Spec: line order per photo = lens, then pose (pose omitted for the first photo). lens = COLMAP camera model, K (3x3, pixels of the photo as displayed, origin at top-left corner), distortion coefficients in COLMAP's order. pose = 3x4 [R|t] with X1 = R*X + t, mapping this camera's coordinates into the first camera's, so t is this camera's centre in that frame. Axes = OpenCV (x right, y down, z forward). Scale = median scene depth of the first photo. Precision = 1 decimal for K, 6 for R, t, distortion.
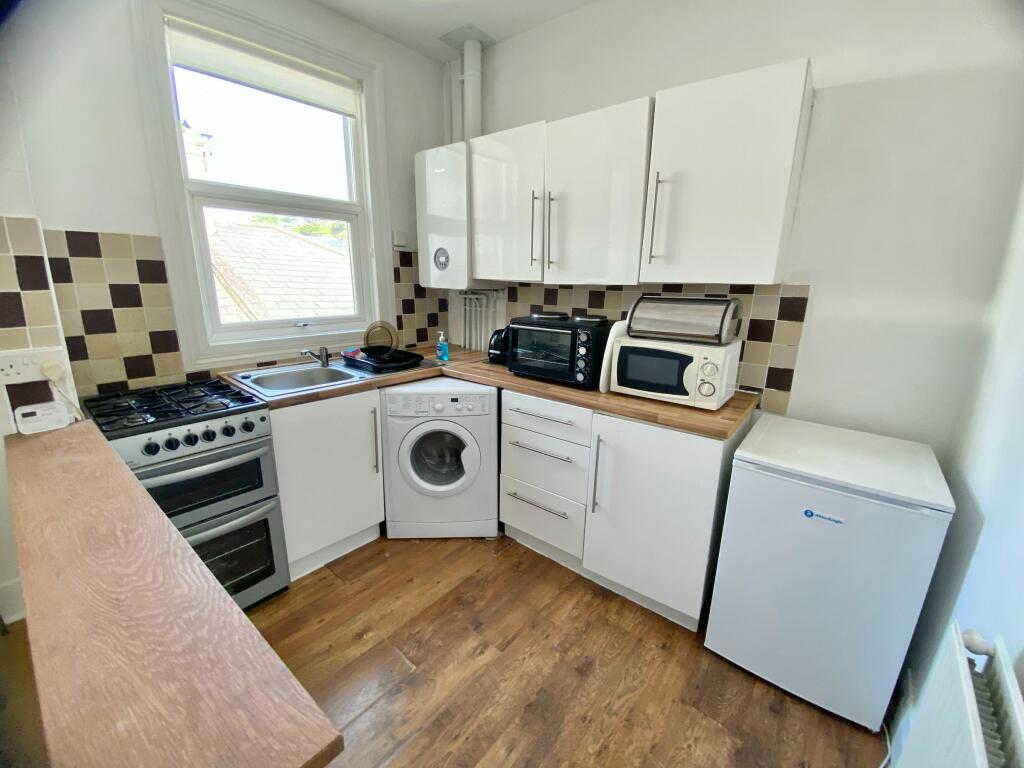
lens RADIAL K [[417.8, 0, 512.2], [0, 417.8, 378.6], [0, 0, 1]] dist [0.034771, -0.030402]
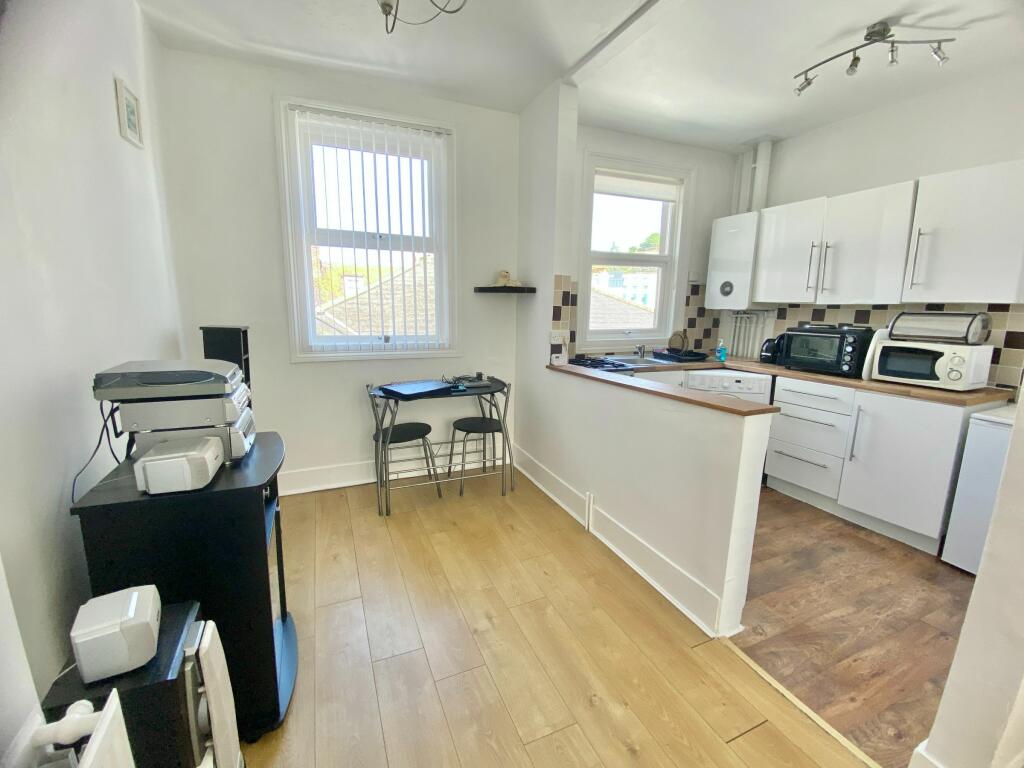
lens RADIAL K [[417.8, 0, 512.2], [0, 417.8, 378.6], [0, 0, 1]] dist [0.034771, -0.030402]
pose [[0.883602, 0.070739, -0.462865, -0.153672], [-0.102396, 0.993788, -0.043592, 0.188513], [0.456906, 0.085914, 0.885356, -0.701317]]
